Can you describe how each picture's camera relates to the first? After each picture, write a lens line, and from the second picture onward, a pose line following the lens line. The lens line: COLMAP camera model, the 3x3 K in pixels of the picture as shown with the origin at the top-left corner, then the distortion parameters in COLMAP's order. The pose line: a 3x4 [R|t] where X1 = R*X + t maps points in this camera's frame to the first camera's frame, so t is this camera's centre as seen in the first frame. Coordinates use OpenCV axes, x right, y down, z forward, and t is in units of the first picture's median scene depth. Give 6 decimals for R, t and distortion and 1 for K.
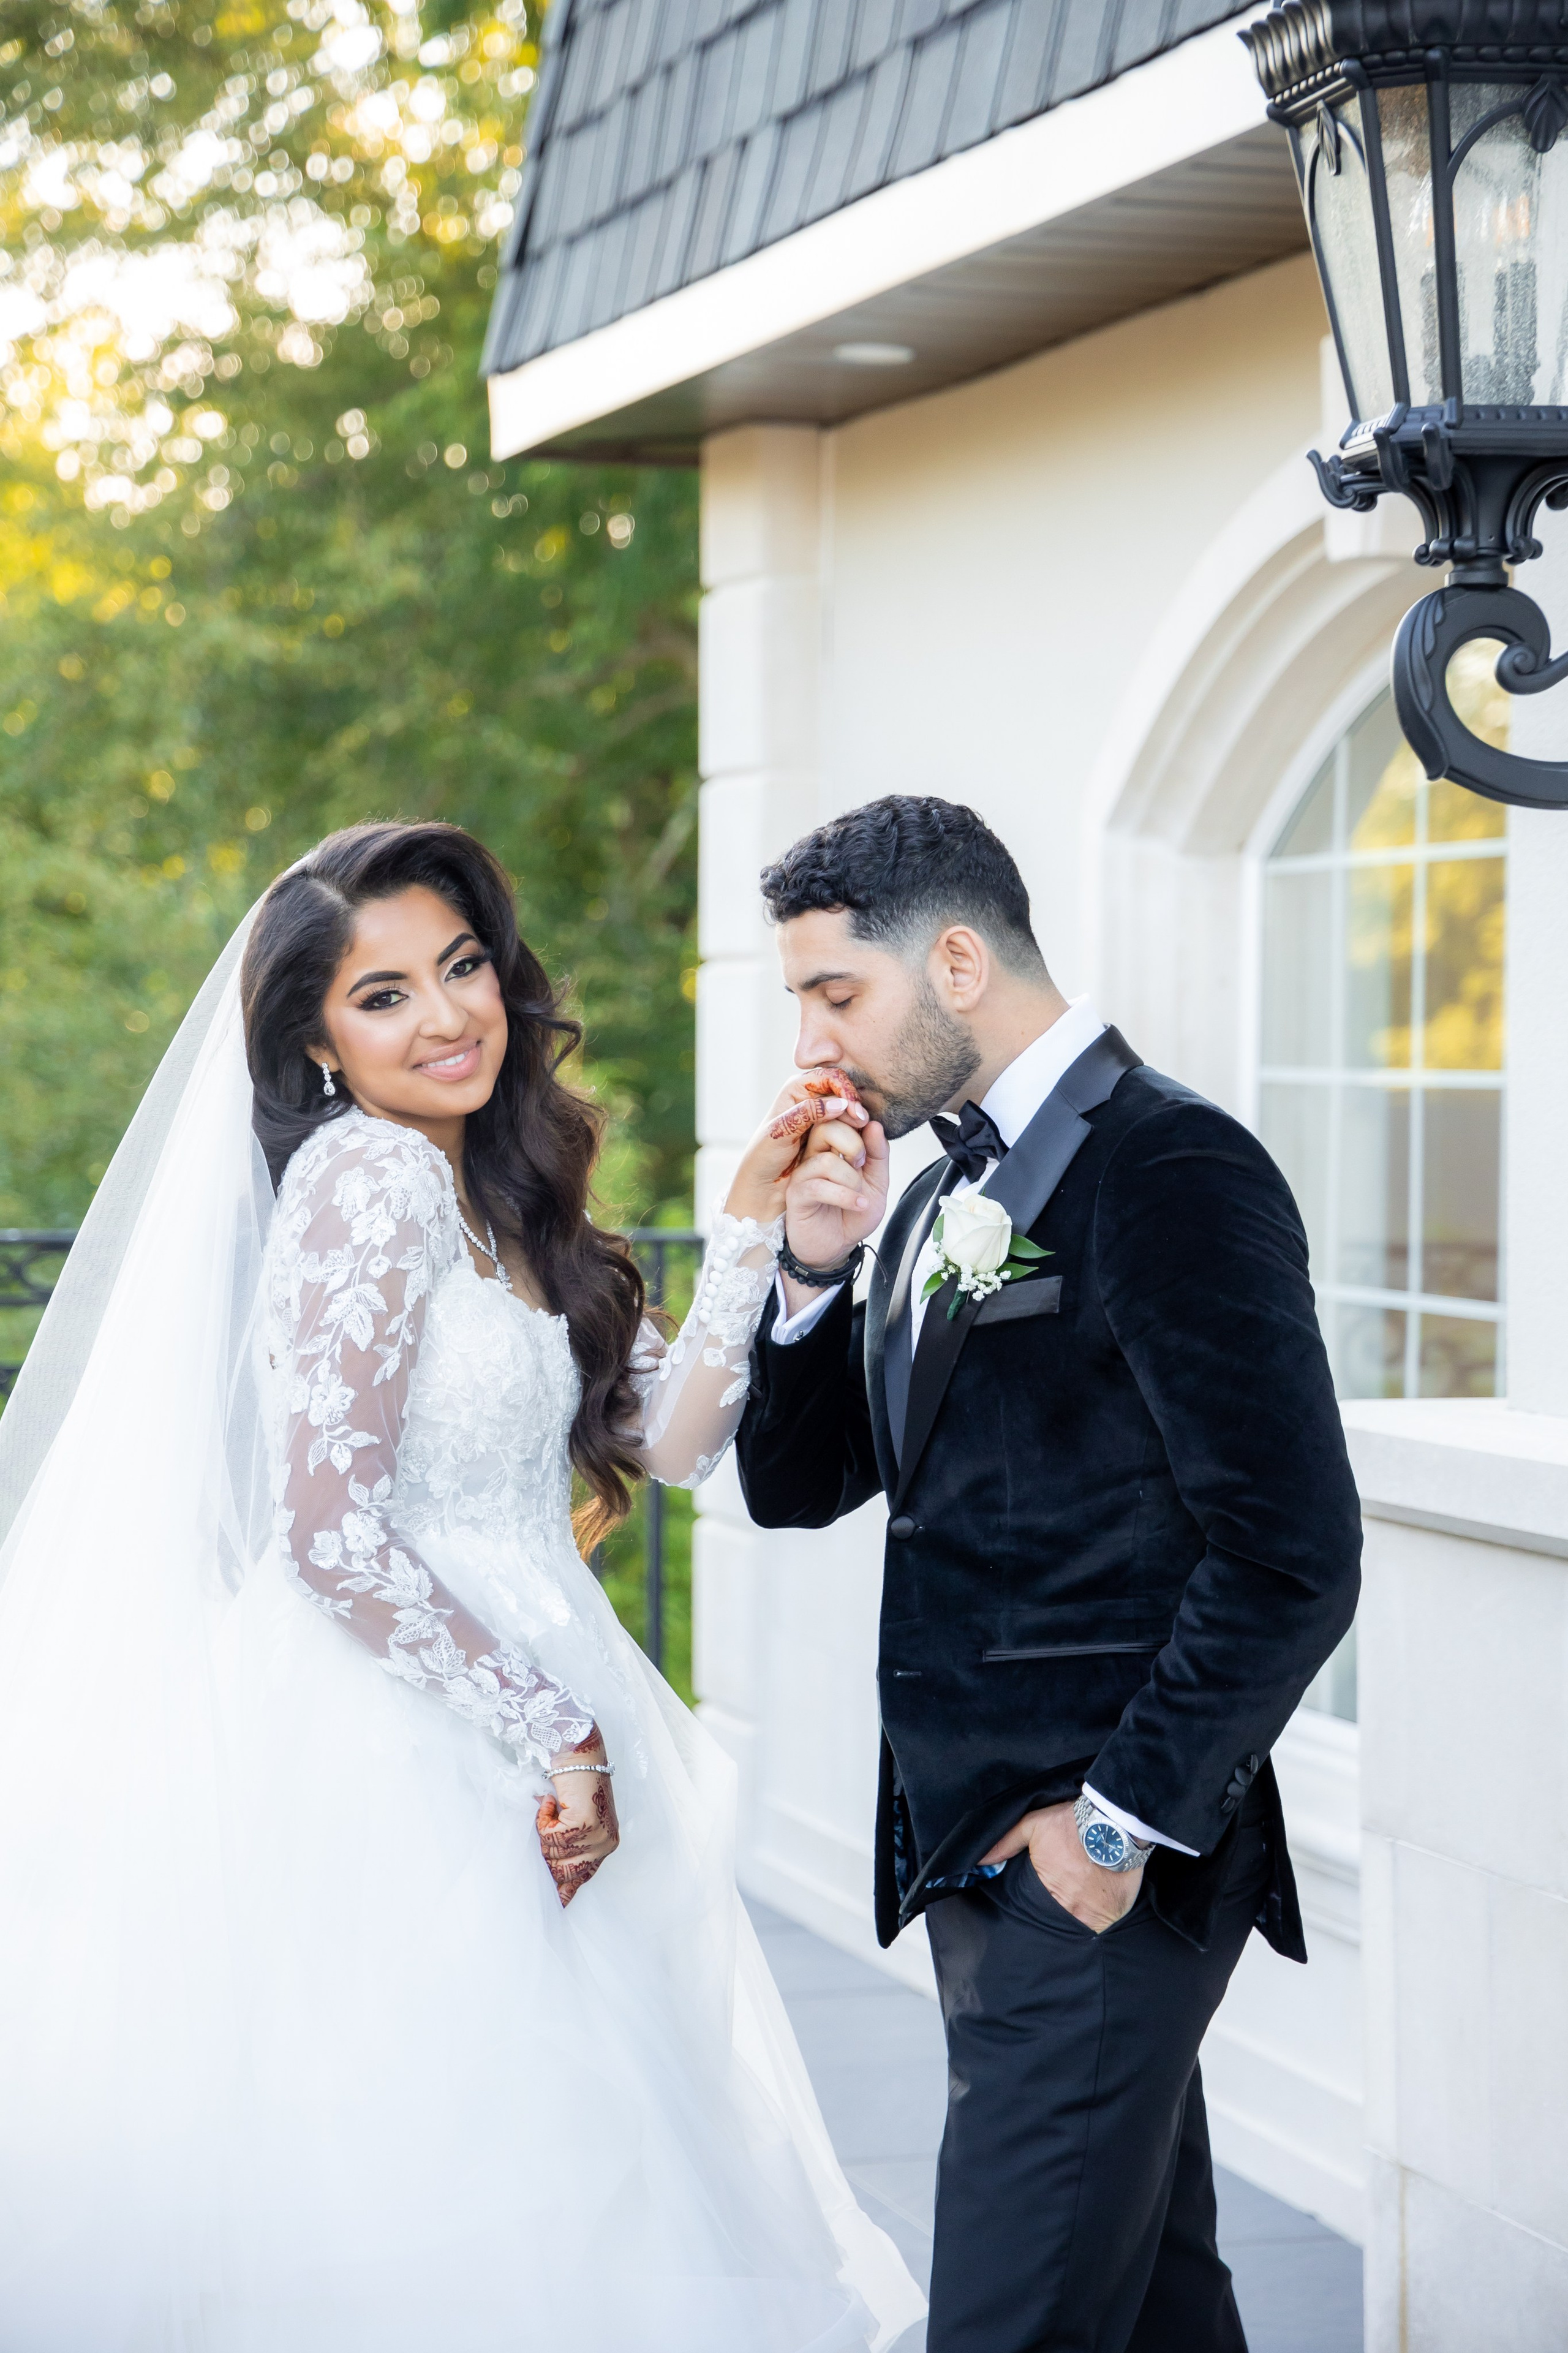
lens RADIAL K [[5373.8, 0, 784.0], [0, 5373.8, 1176.5], [0, 0, 1]] dist [0.268904, 1.190685]
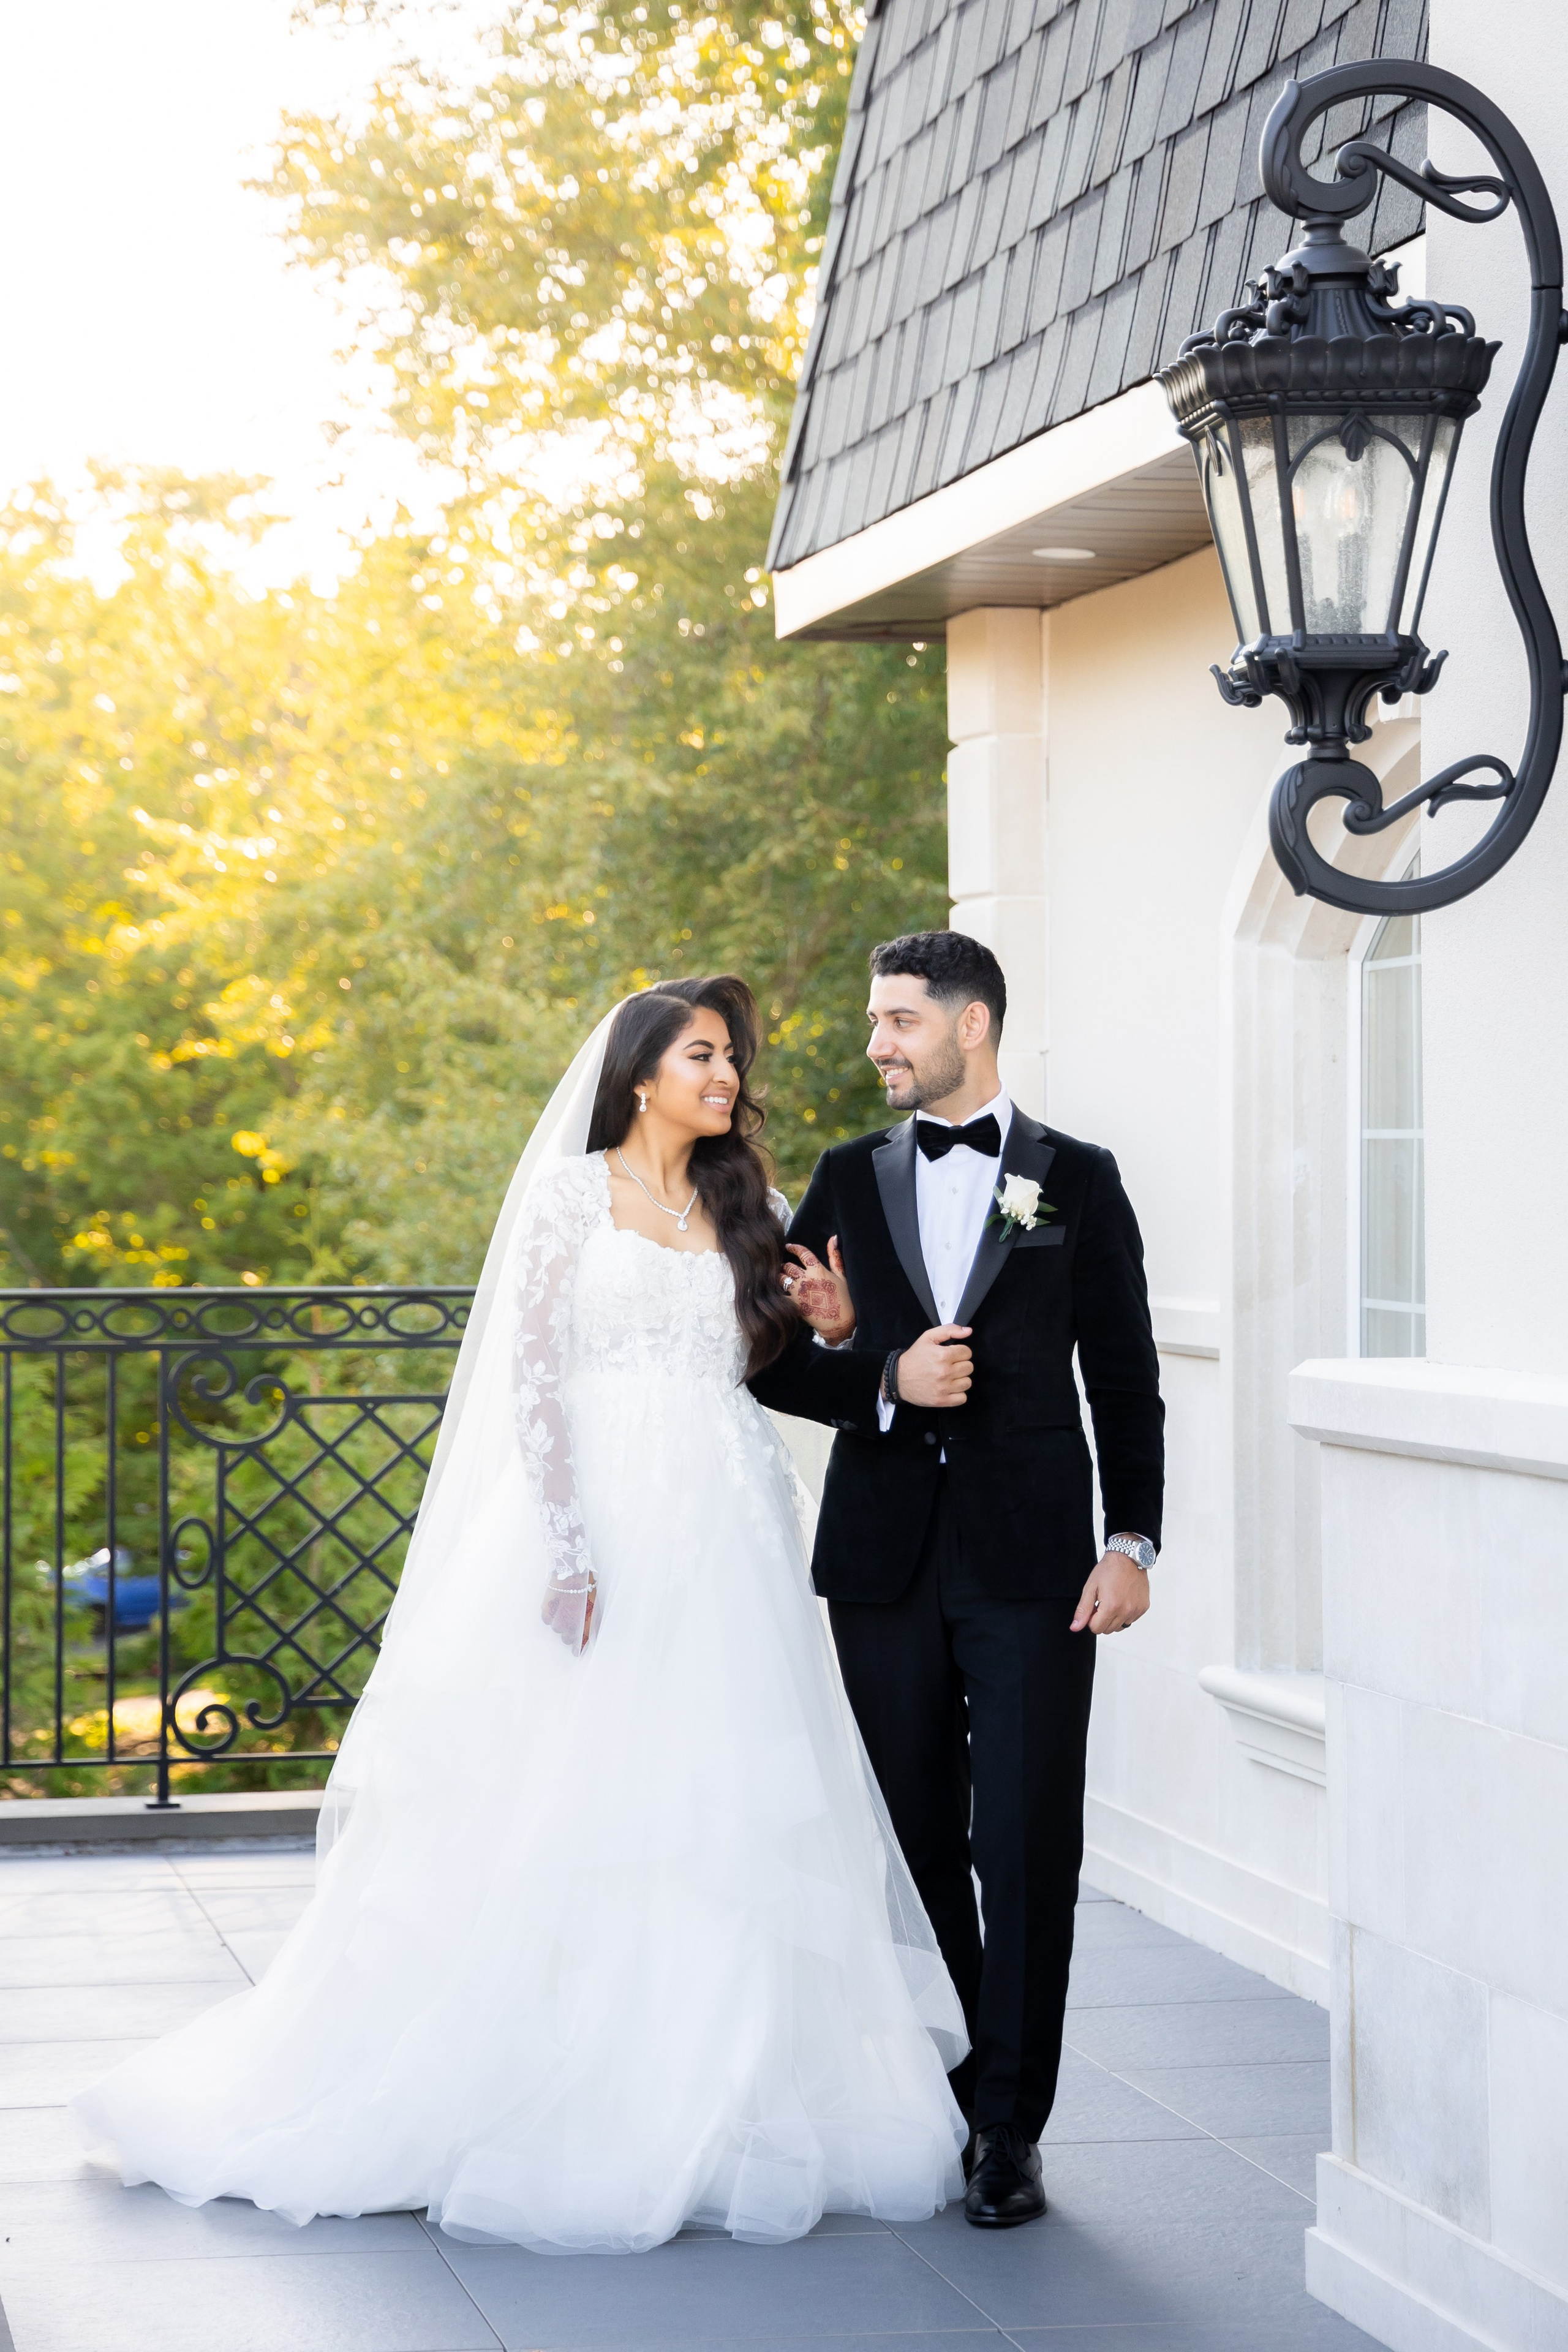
lens RADIAL K [[5534.7, 0, 784.0], [0, 5534.7, 1176.0], [0, 0, 1]] dist [0.299142, 0.103869]
pose [[0.996004, -0.011092, -0.088622, 0.067525], [0.008907, 0.999647, -0.025018, 0.020577], [0.088868, 0.024129, 0.995751, -0.269086]]
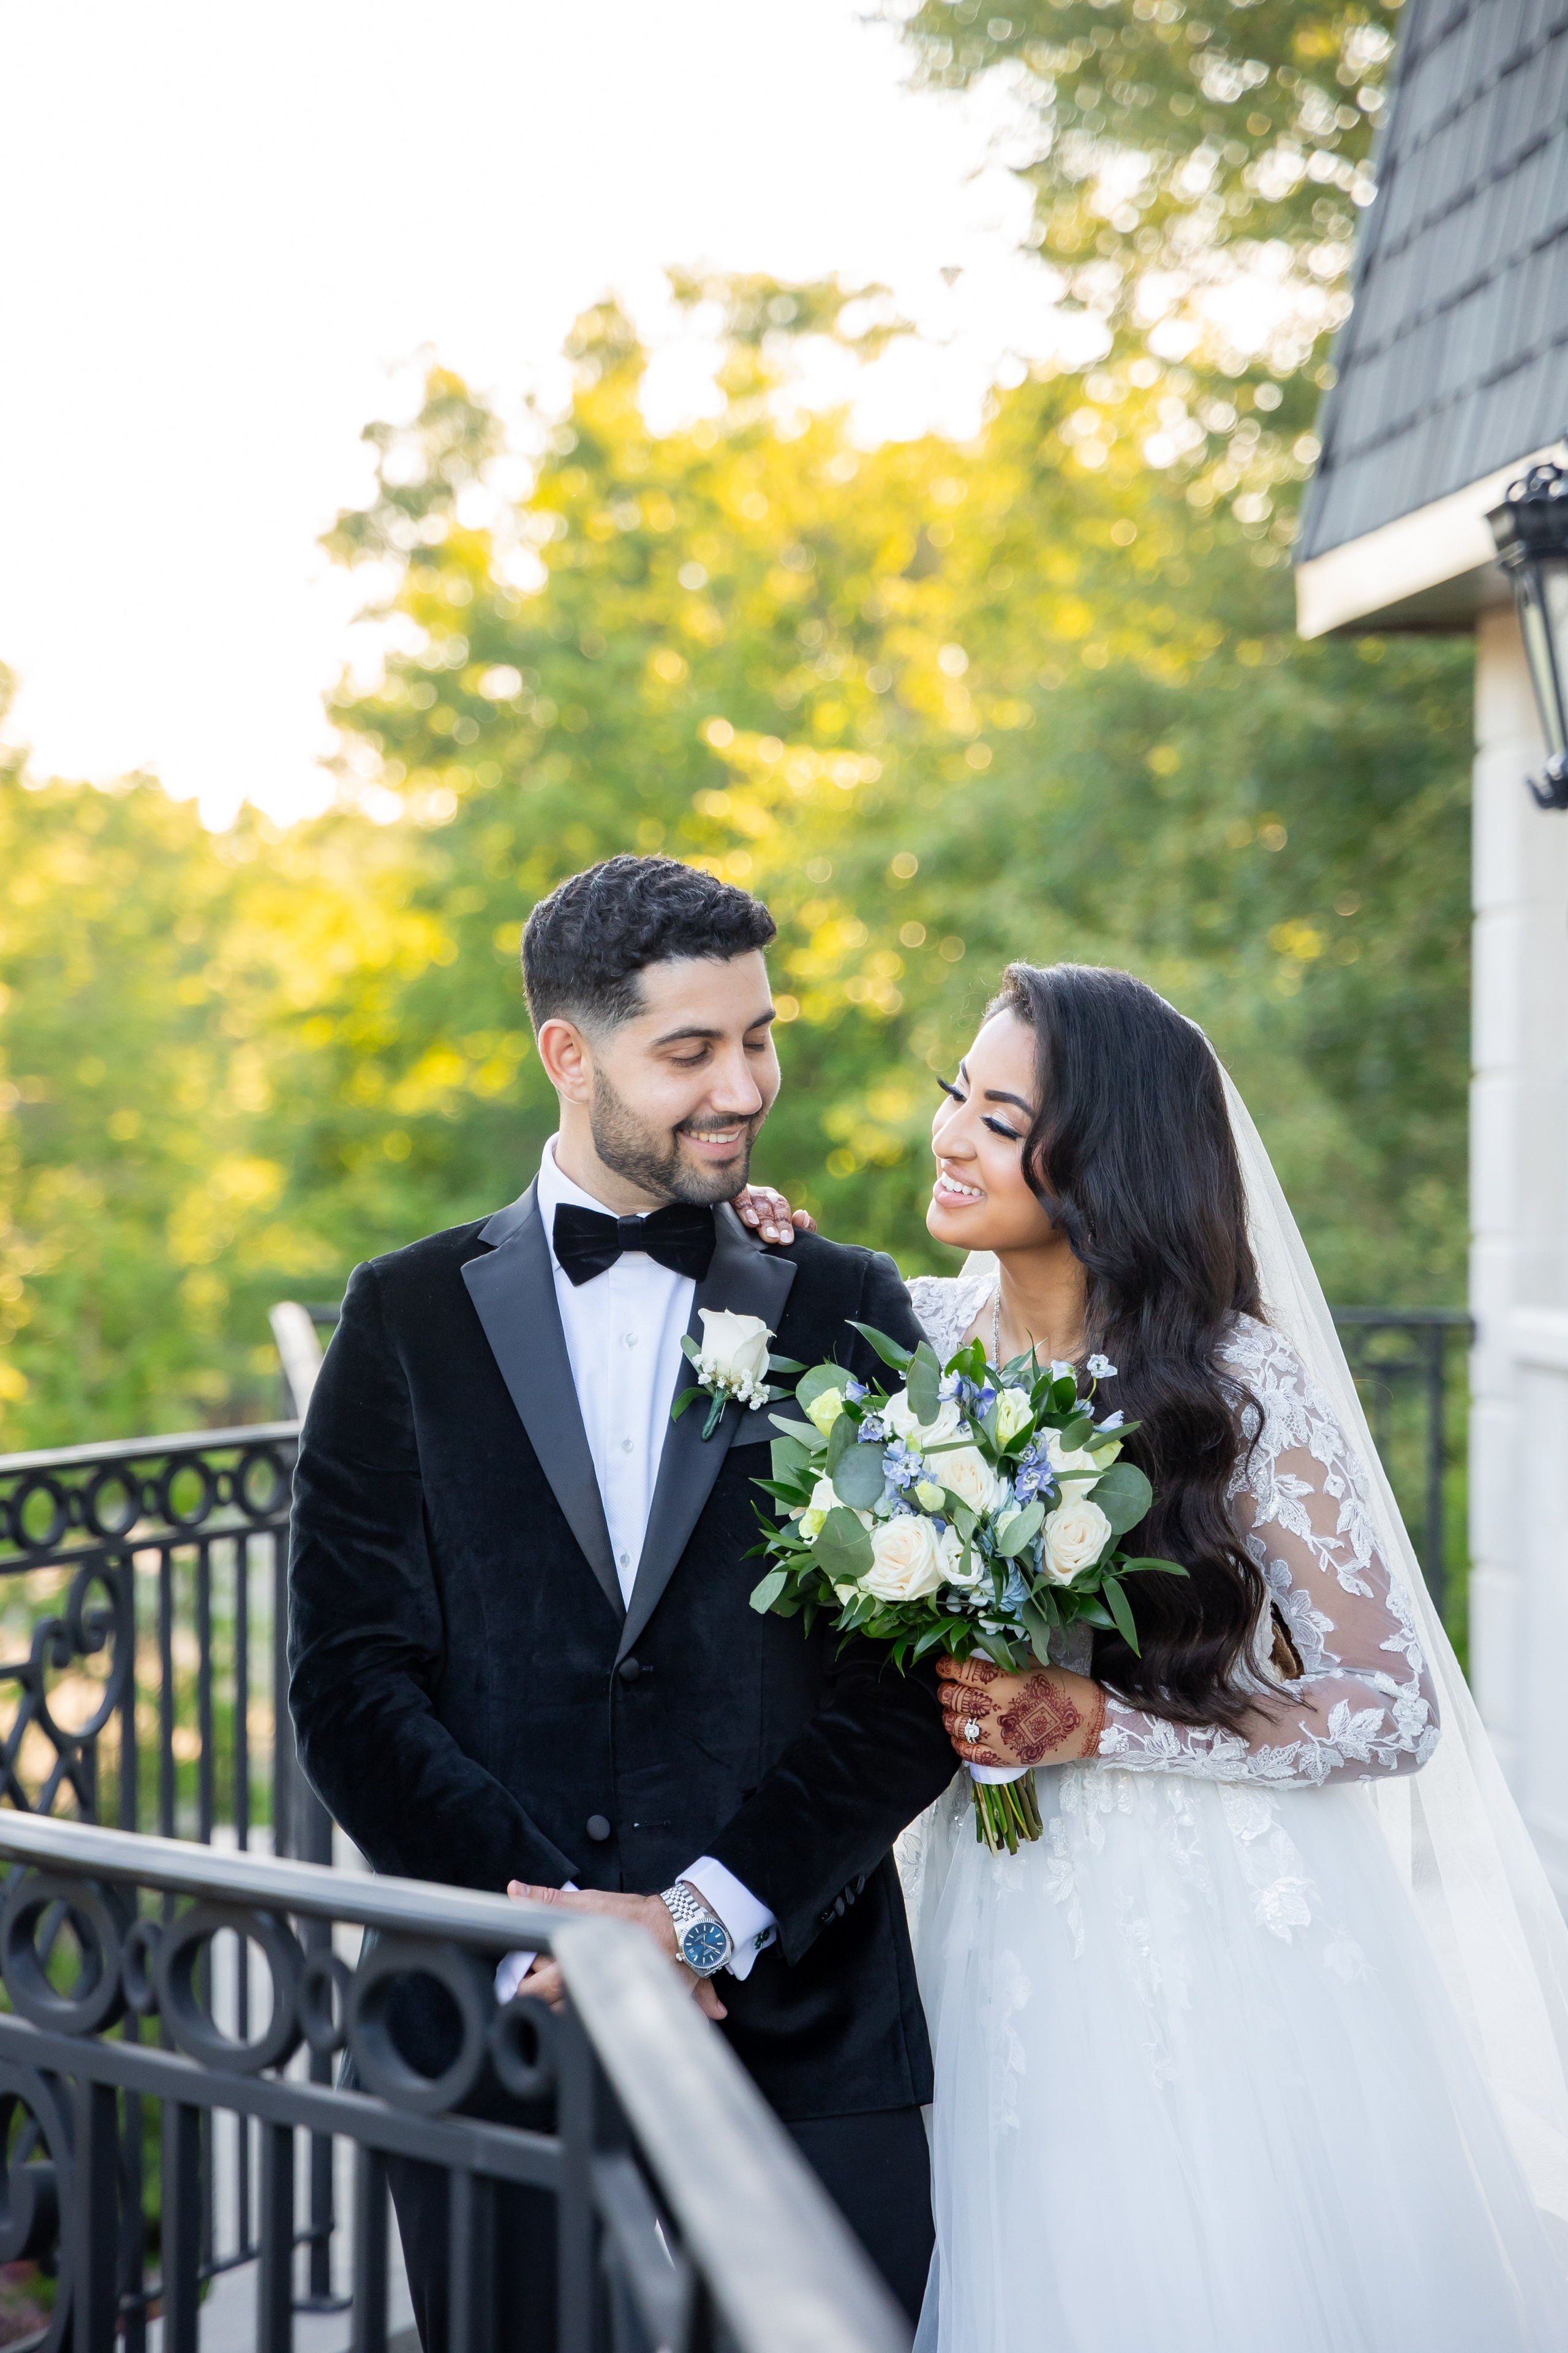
lens RADIAL K [[7080.0, 0, 996.3], [0, 7080.0, 1174.9], [0, 0, 1]] dist [0.590108, -1.408724]
pose [[0.985405, -0.003567, -0.170190, 0.166503], [0.000049, 0.999786, -0.020671, 0.014780], [0.170227, 0.020361, 0.985194, -0.593133]]
